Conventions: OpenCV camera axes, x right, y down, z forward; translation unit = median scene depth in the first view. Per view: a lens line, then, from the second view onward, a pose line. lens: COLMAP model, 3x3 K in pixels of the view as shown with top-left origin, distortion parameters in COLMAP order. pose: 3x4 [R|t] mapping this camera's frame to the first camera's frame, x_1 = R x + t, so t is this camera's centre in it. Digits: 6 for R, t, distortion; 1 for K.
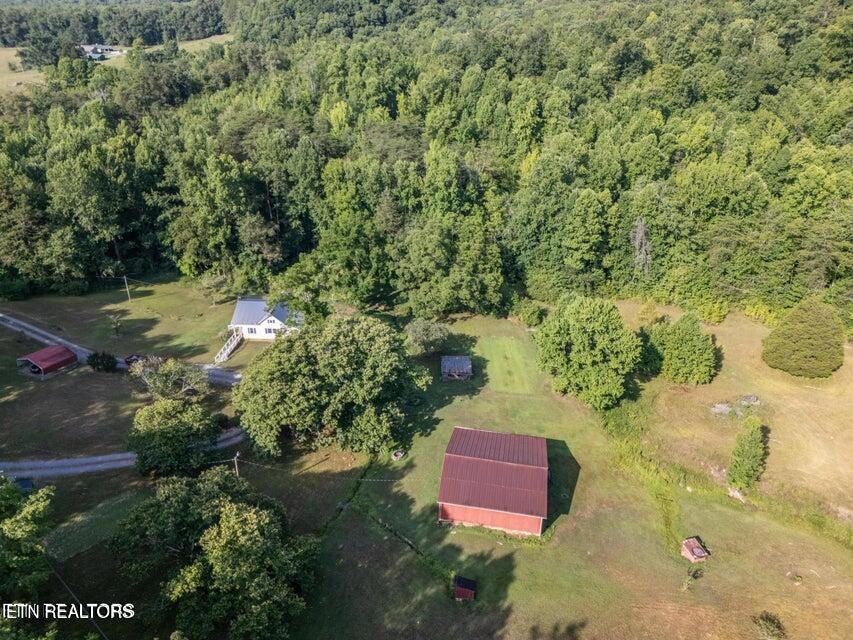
lens RADIAL K [[625.2, 0, 426.5], [0, 625.2, 320.0], [0, 0, 1]] dist [0.100136, -0.107862]
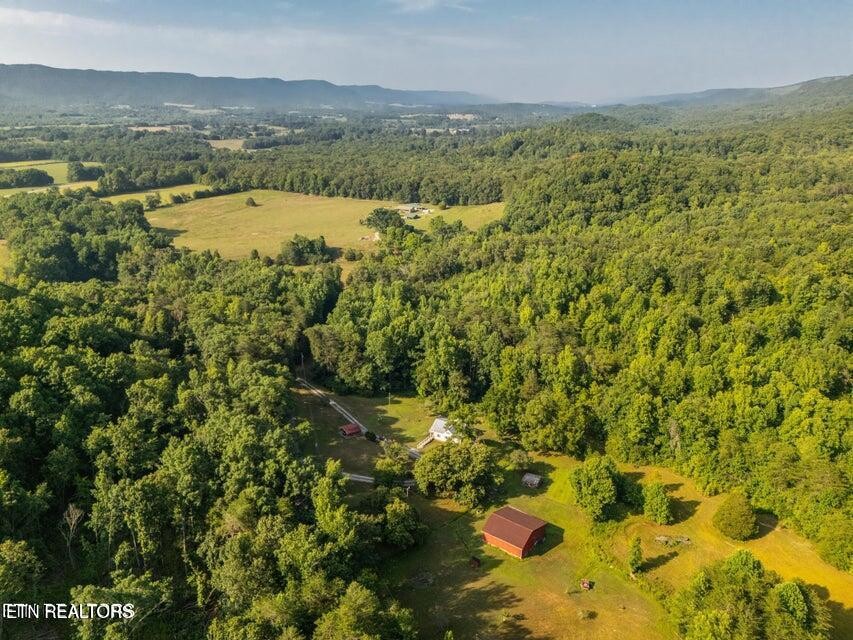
lens RADIAL K [[625.2, 0, 426.5], [0, 625.2, 320.0], [0, 0, 1]] dist [0.100136, -0.107862]
pose [[0.904721, 0.145141, -0.400518, 0.359035], [-0.206307, 0.971842, -0.113844, -0.088048], [0.372717, 0.185627, 0.909189, -0.733945]]
